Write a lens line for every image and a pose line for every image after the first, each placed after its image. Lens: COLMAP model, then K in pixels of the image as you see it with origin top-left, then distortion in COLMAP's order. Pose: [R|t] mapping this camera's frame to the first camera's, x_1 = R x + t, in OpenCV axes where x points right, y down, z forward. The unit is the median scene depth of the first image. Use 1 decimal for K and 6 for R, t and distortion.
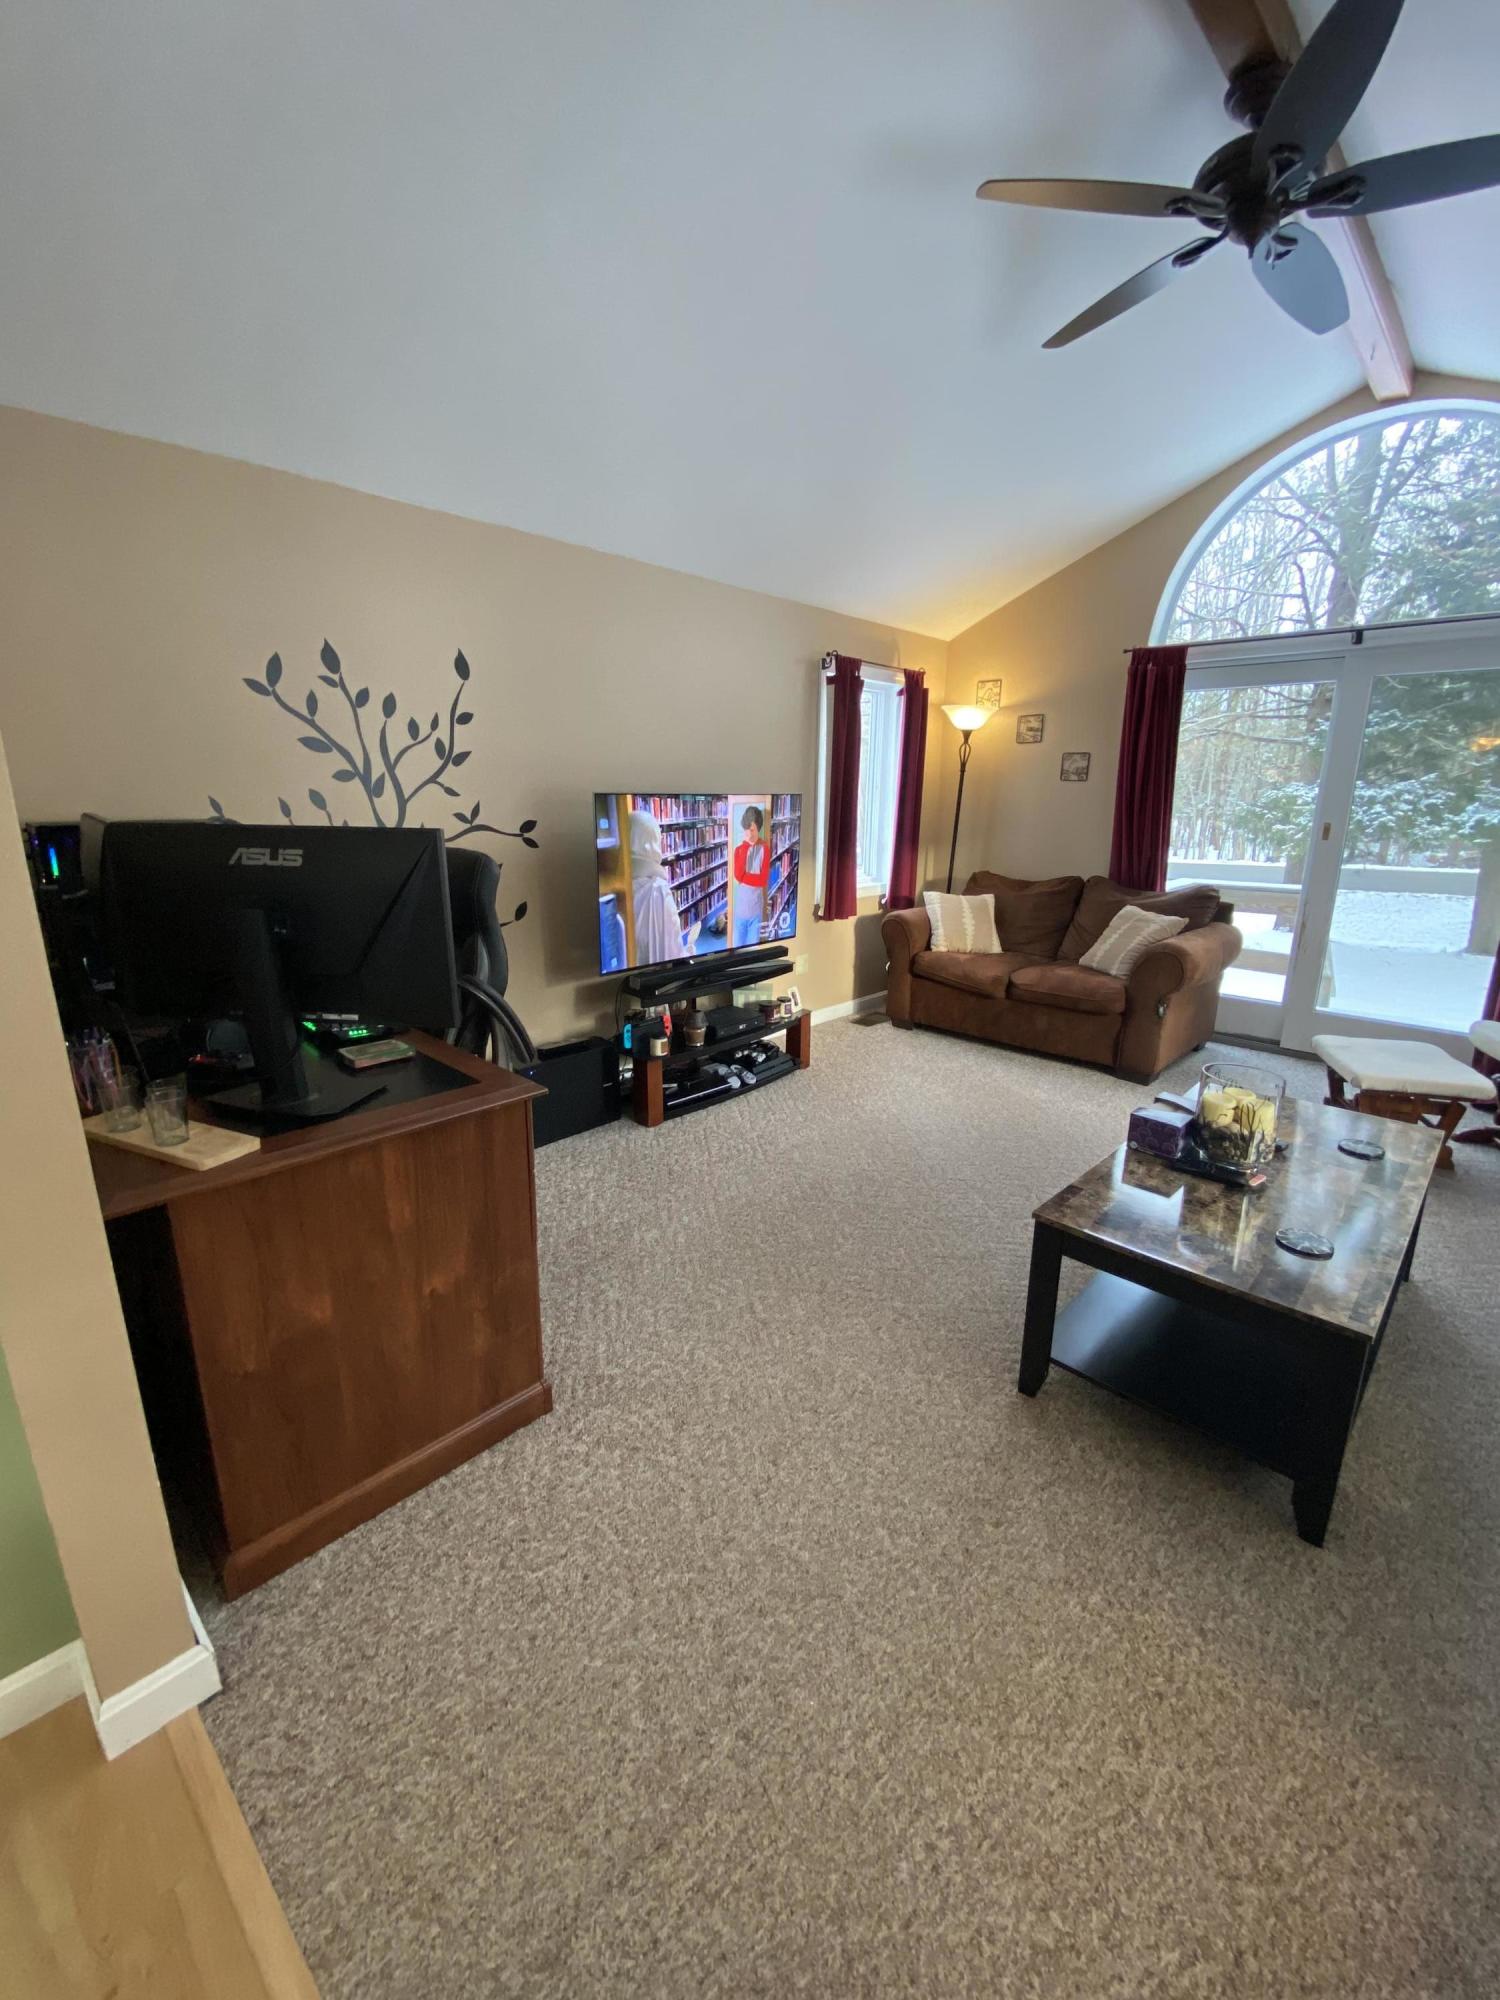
lens RADIAL K [[811.6, 0, 750.0], [0, 811.6, 1000.0], [0, 0, 1]] dist [0.017423, -0.000284]
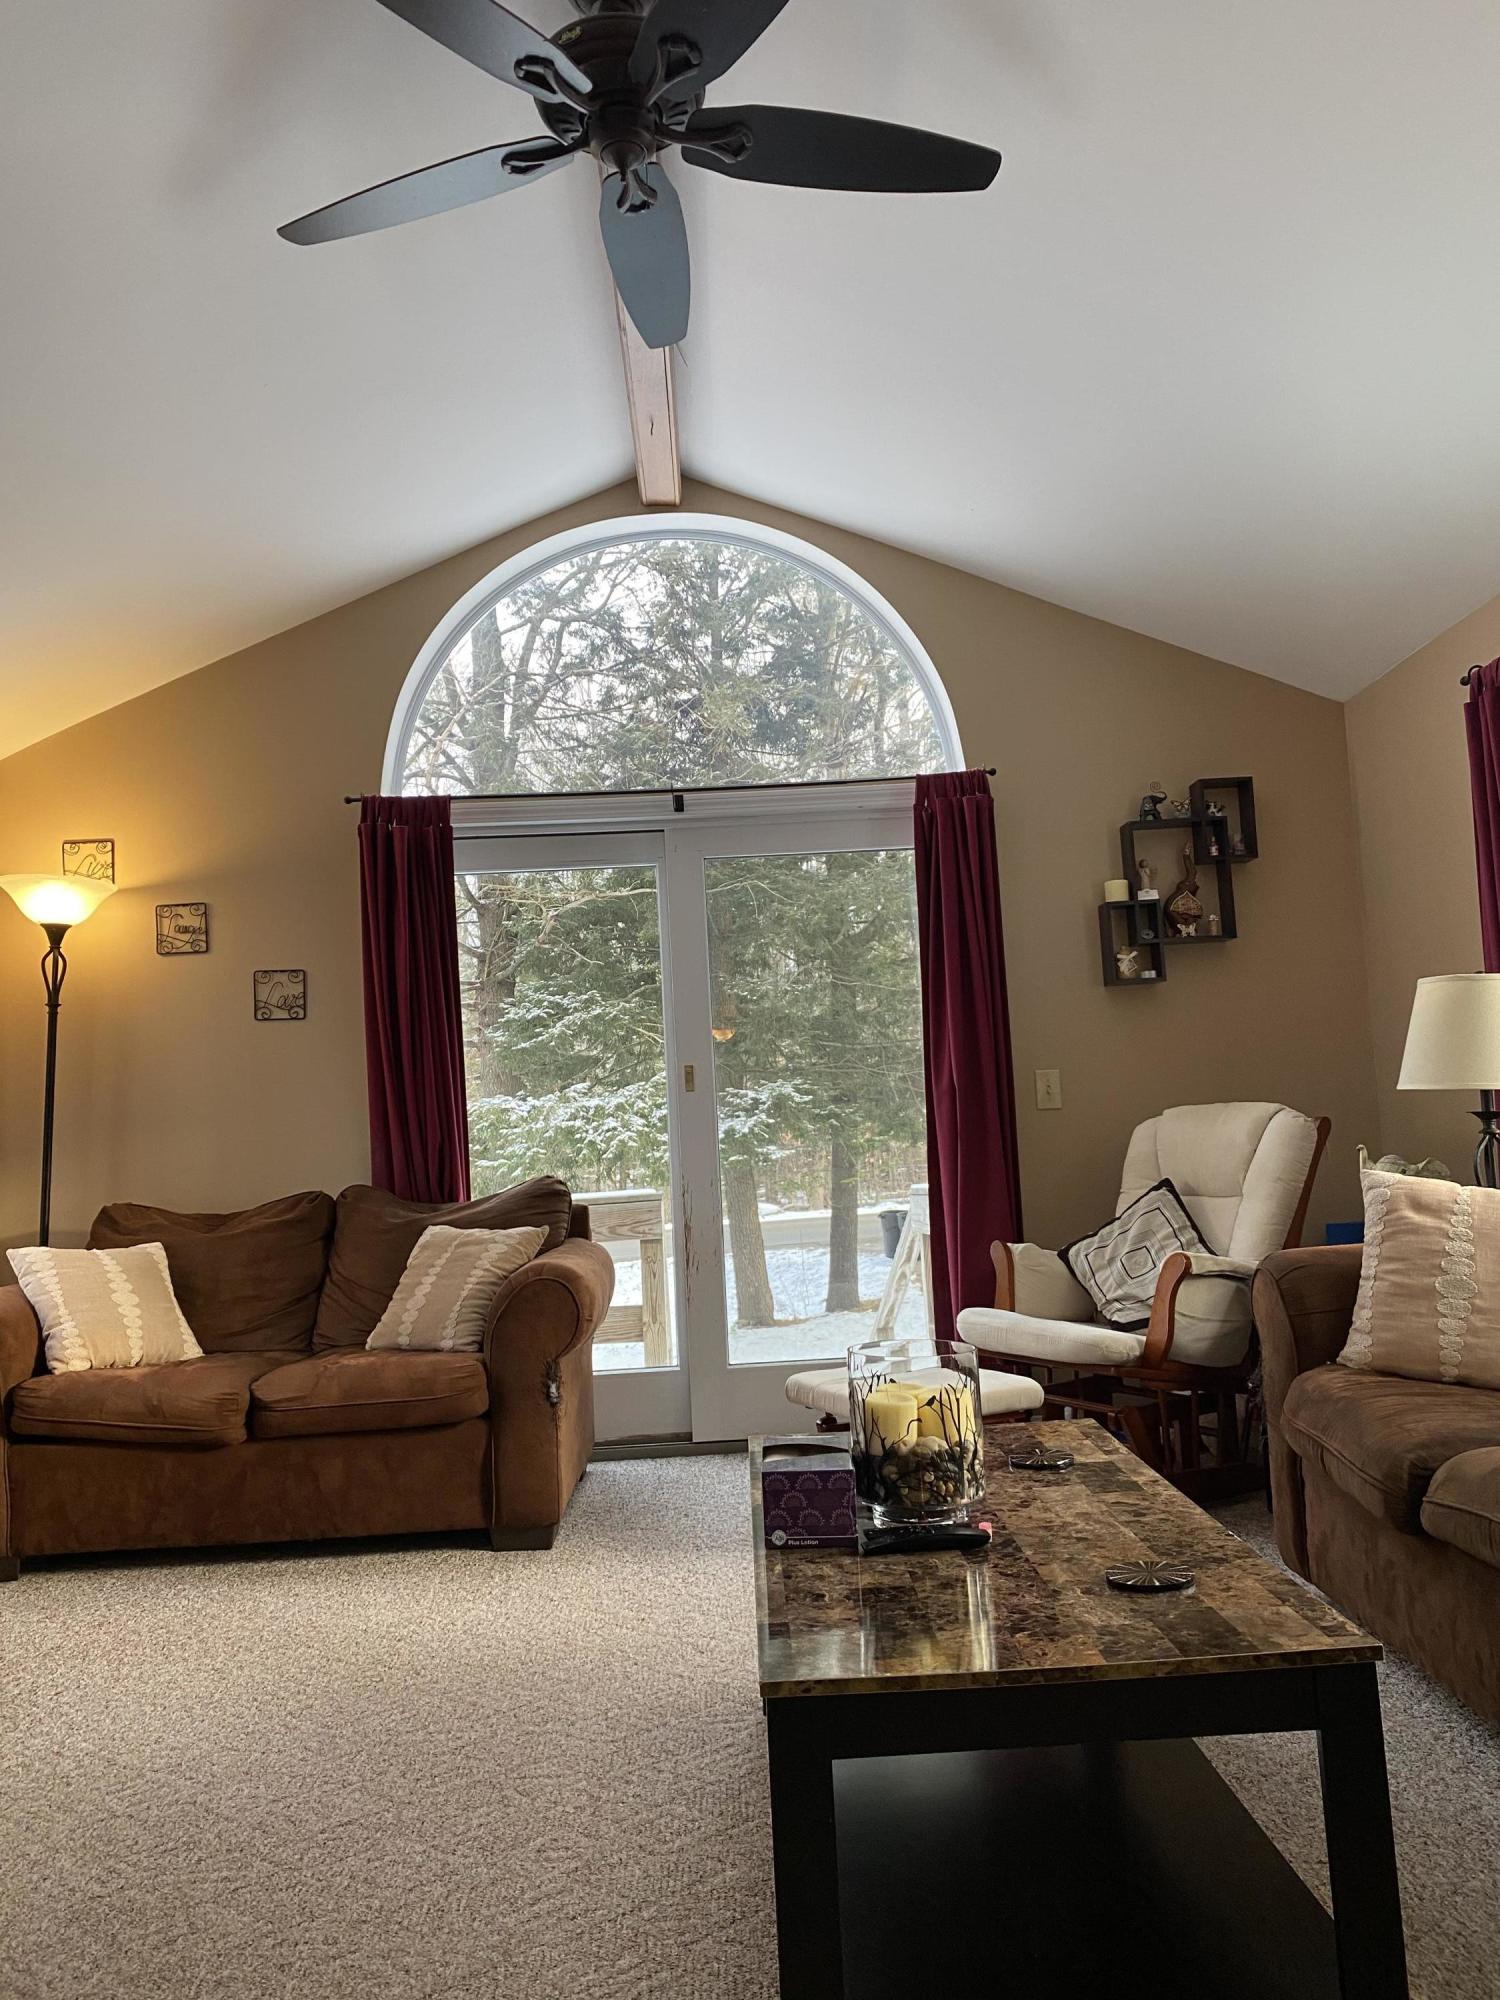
lens RADIAL K [[1542.1, 0, 737.6], [0, 1542.1, 1006.4], [0, 0, 1]] dist [0.025392, -0.004025]
pose [[0.712533, 0.017761, 0.701414, -0.107411], [0.228746, 0.939181, -0.256154, 0.053975], [-0.663304, 0.342964, 0.665134, 0.135889]]
